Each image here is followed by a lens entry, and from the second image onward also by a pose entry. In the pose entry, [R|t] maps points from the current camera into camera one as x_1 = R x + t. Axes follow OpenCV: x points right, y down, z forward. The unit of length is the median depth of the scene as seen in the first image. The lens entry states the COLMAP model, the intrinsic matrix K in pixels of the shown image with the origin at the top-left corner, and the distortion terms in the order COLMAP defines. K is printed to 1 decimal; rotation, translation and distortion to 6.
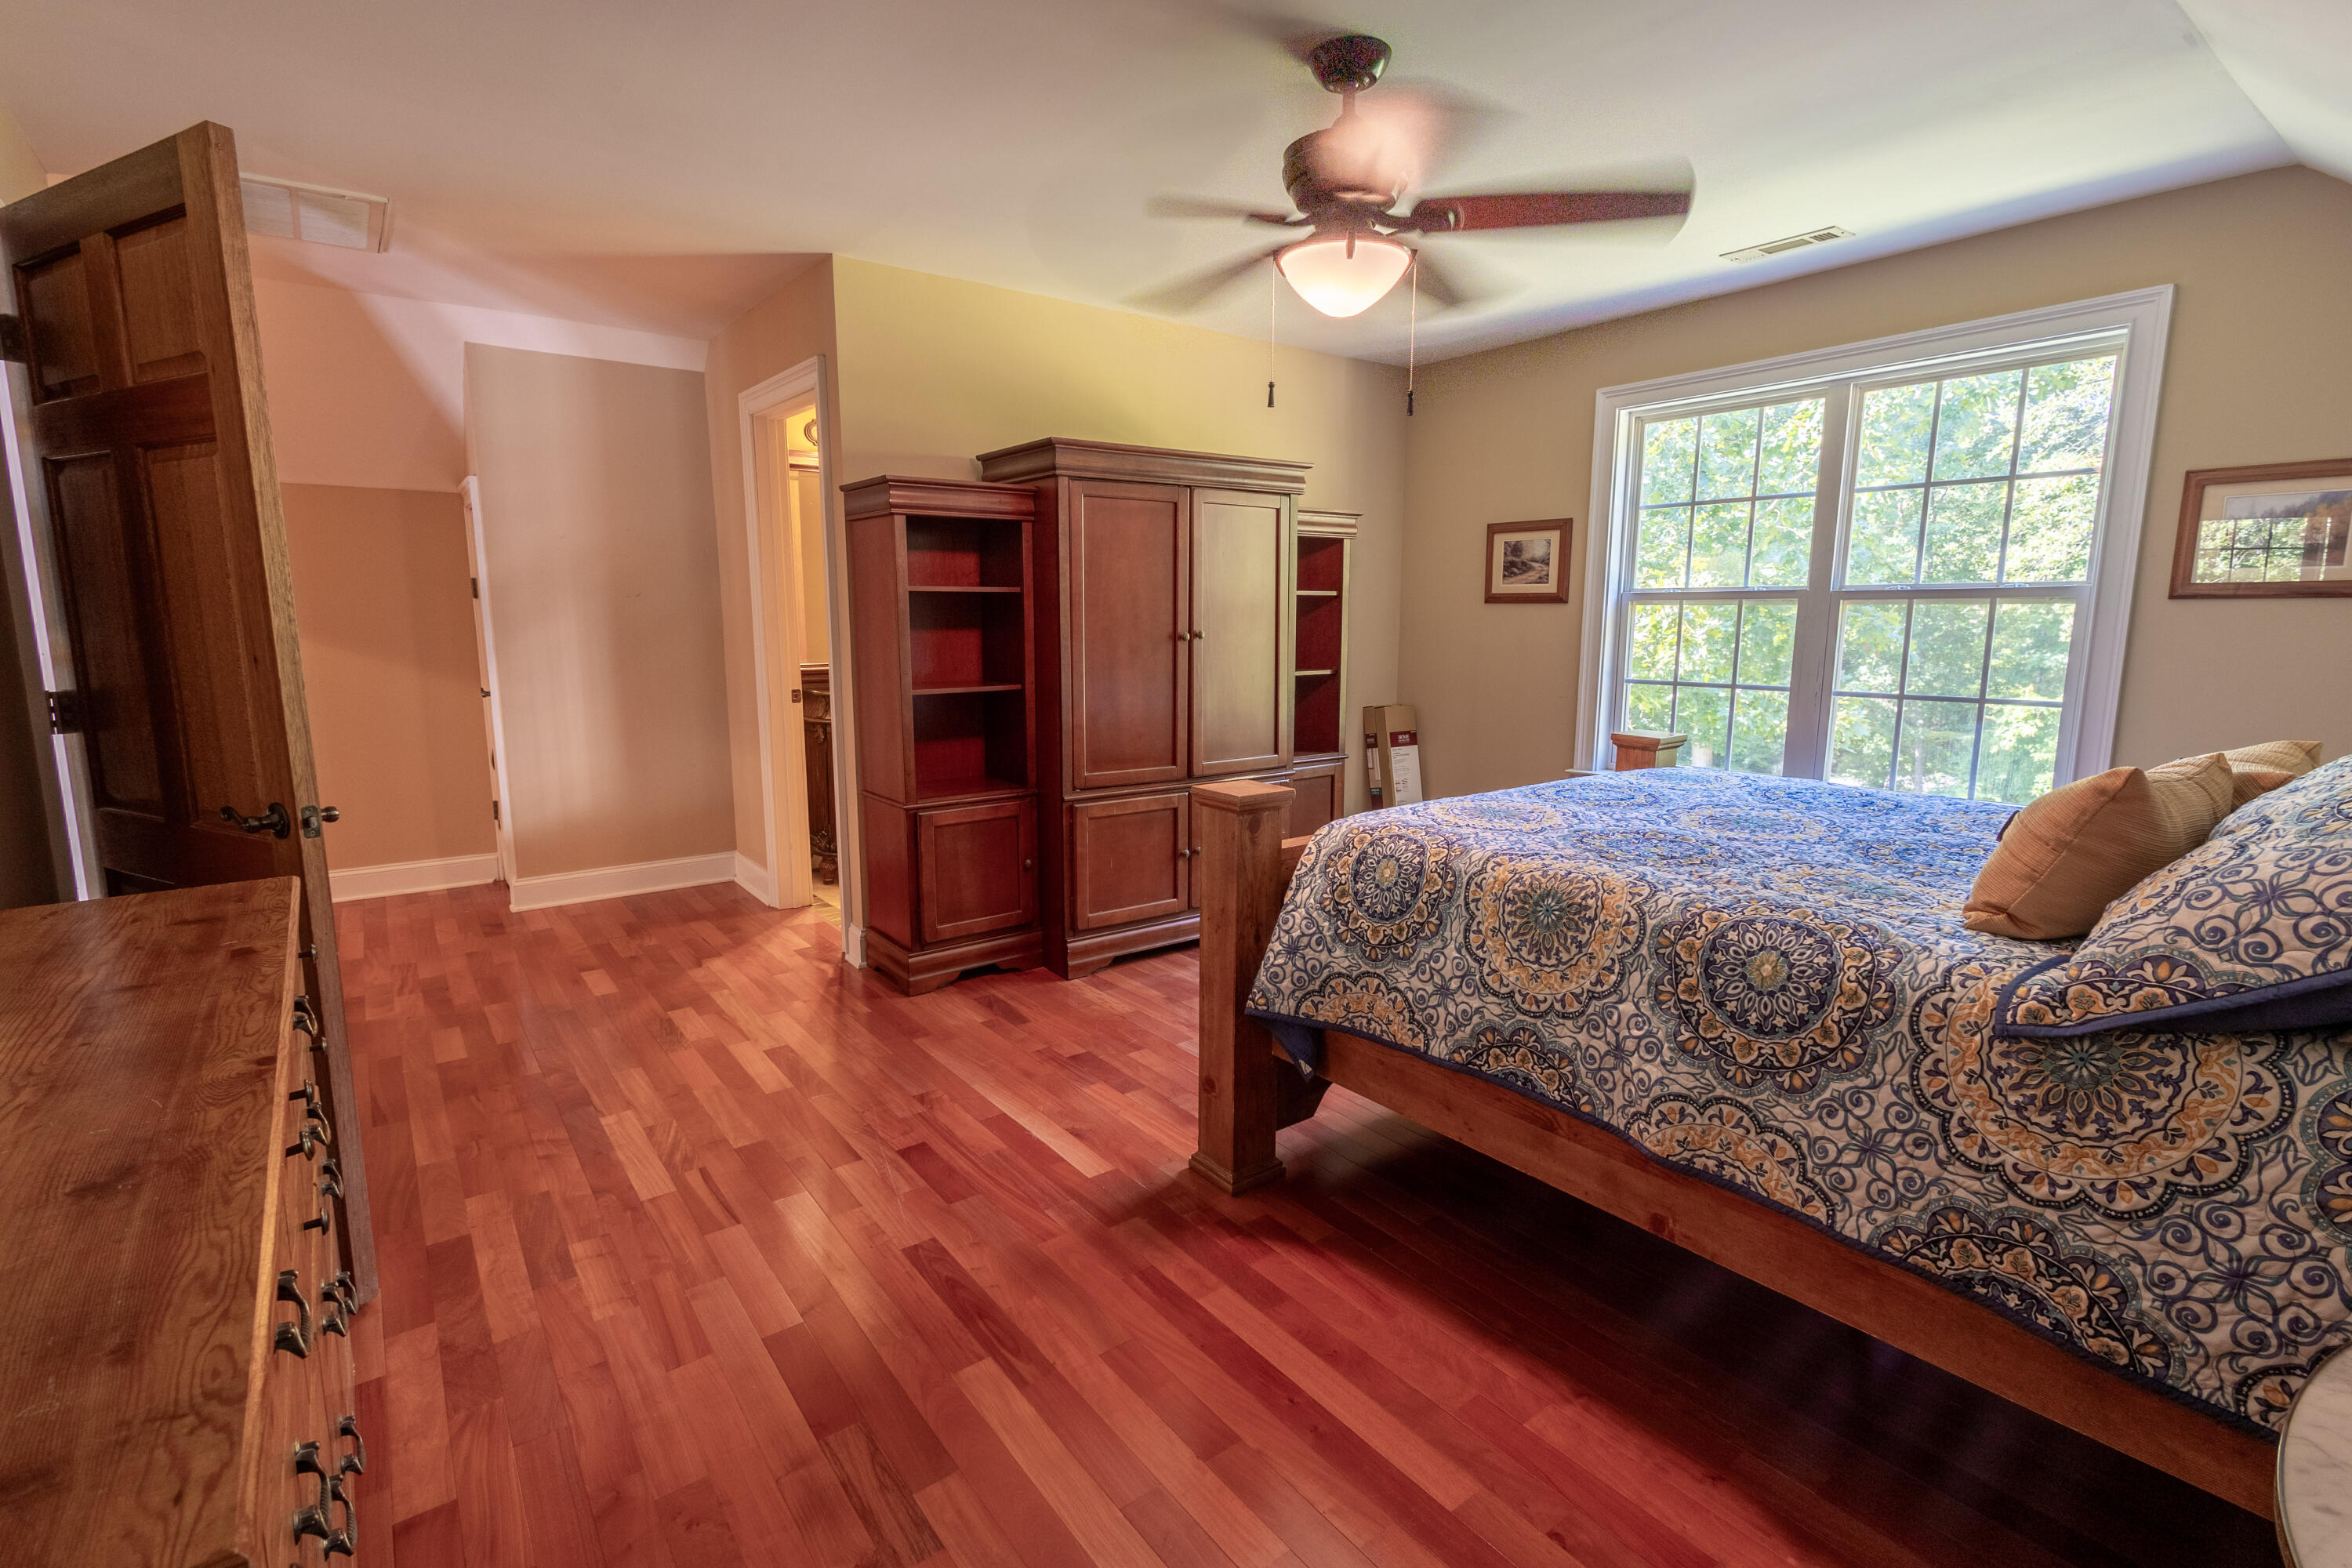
lens RADIAL K [[1078.2, 0, 1183.8], [0, 1078.2, 773.6], [0, 0, 1]] dist [0.013778, -0.004699]
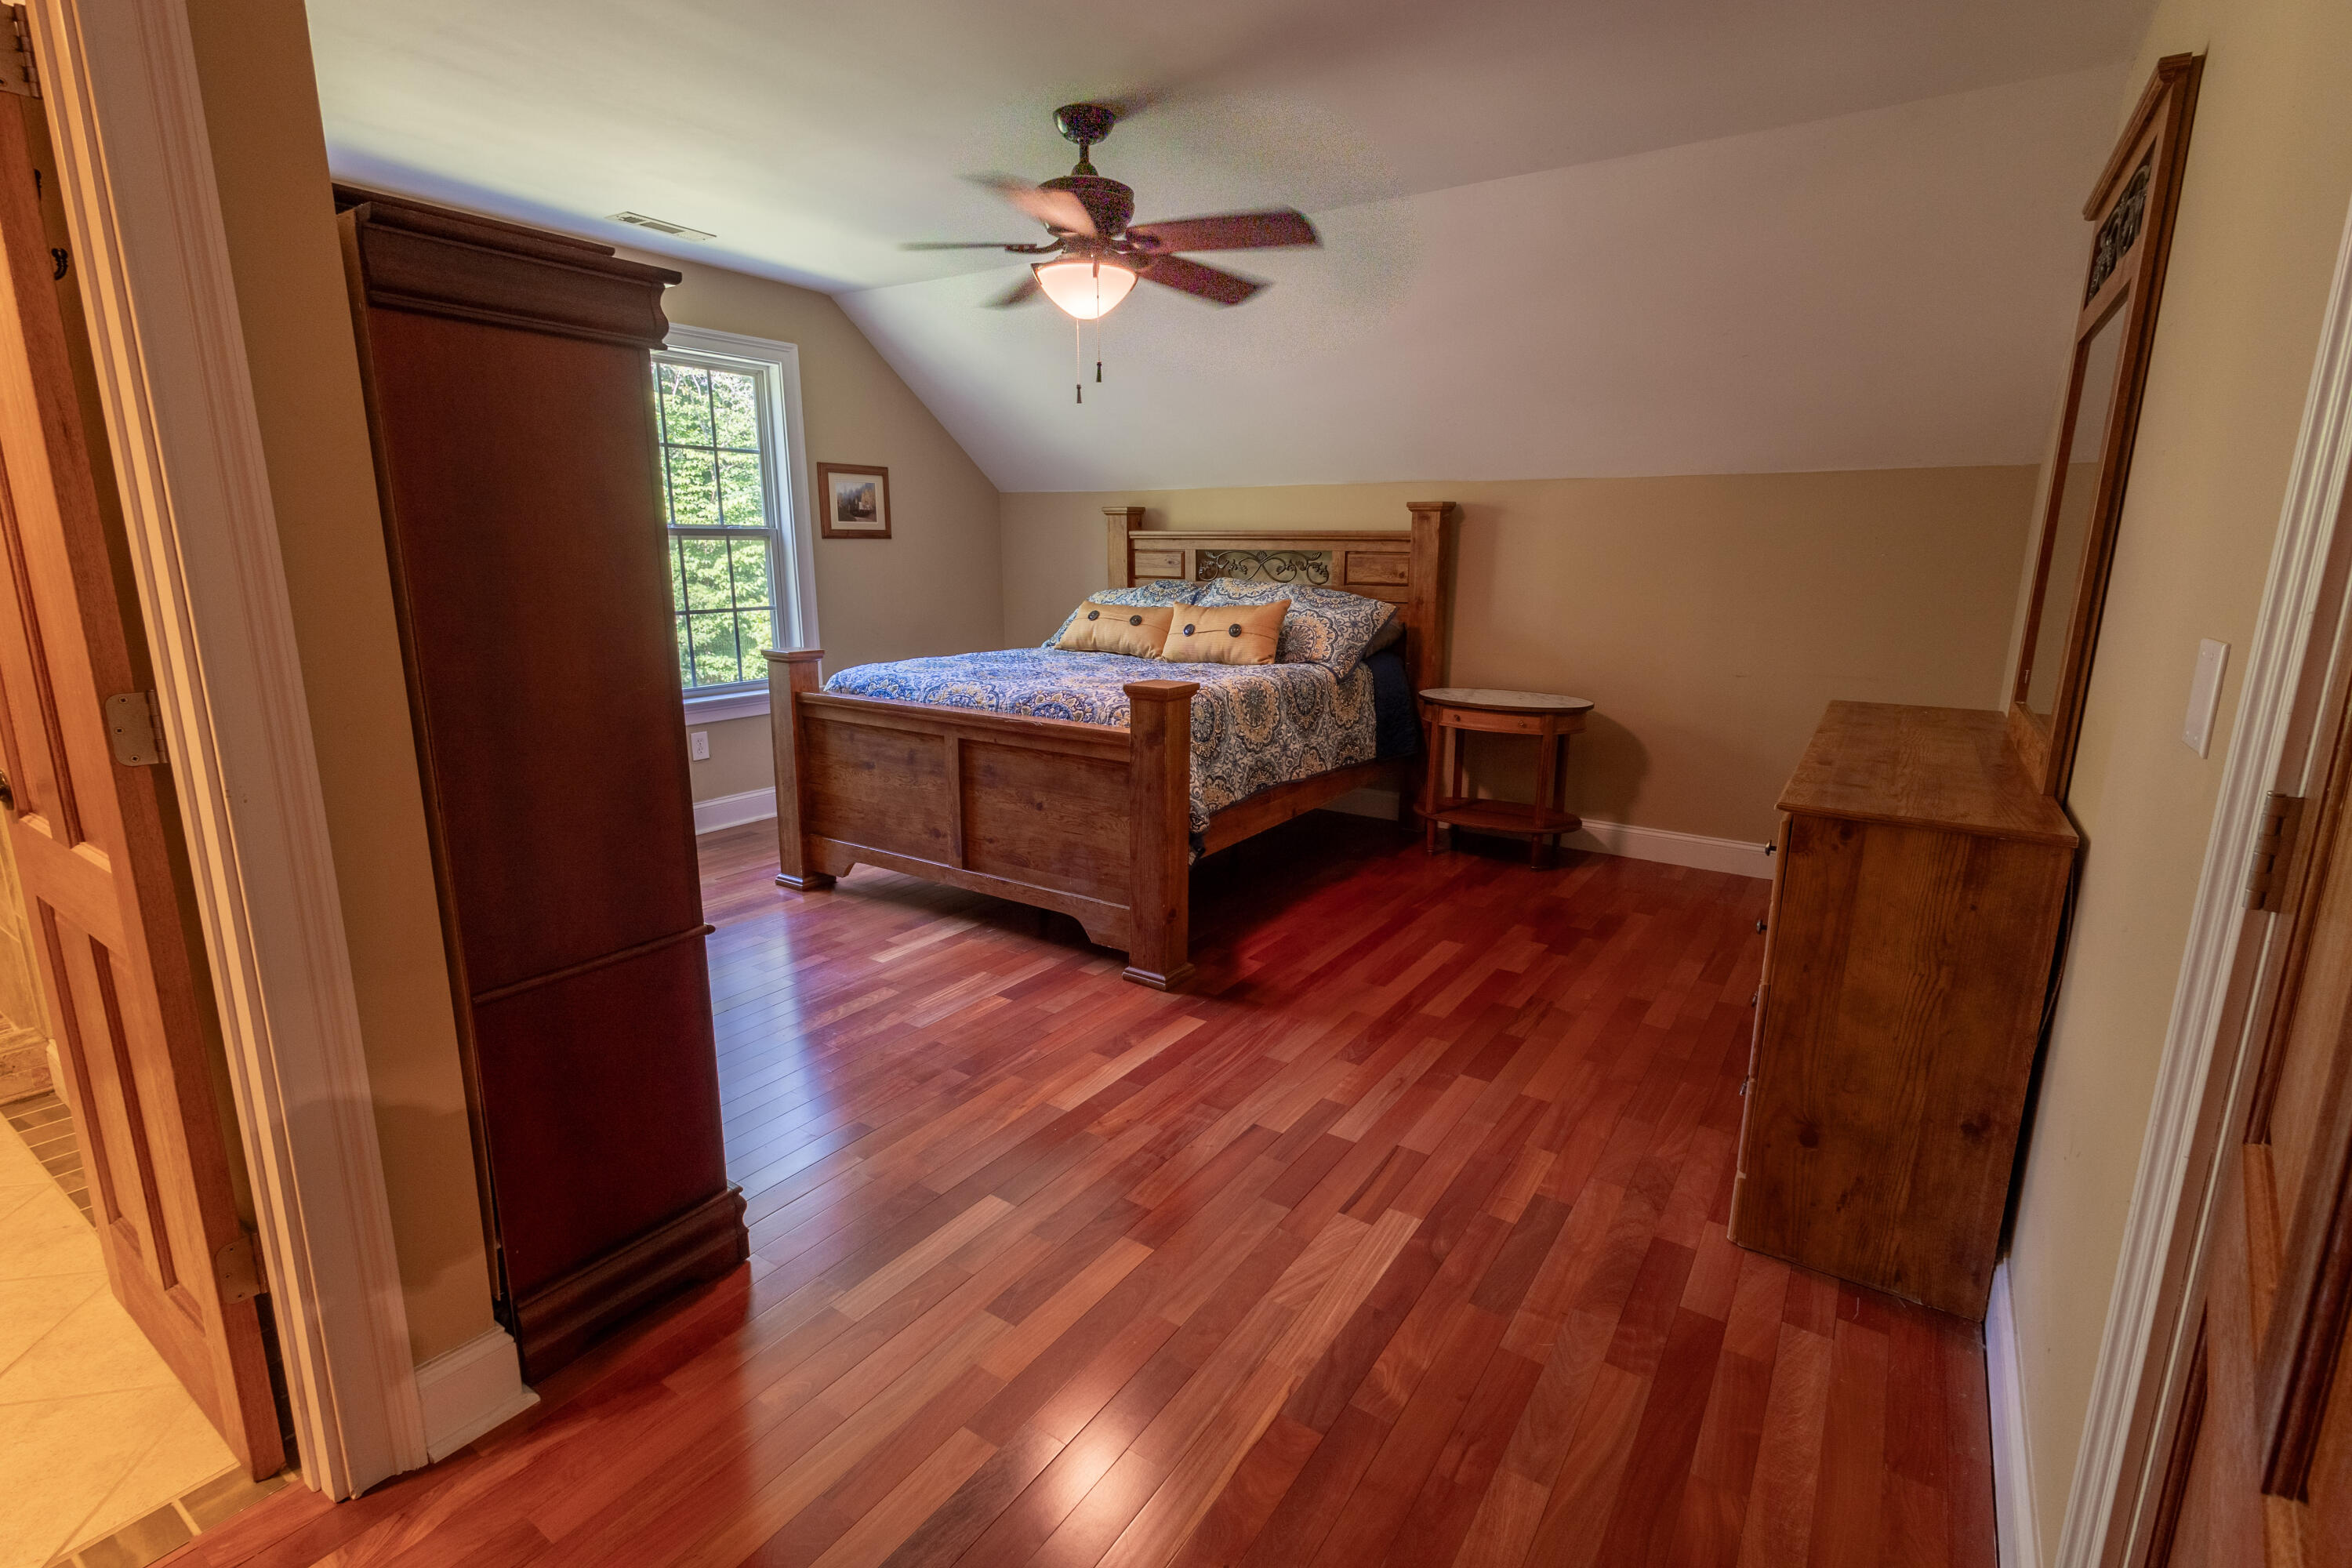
lens RADIAL K [[1078.2, 0, 1179.3], [0, 1078.2, 781.8], [0, 0, 1]] dist [0.013778, -0.004699]
pose [[-0.319402, -0.202302, 0.925773, -1.275725], [0.136794, 0.956871, 0.256292, -0.218694], [-0.937694, 0.208501, -0.277953, 1.463284]]
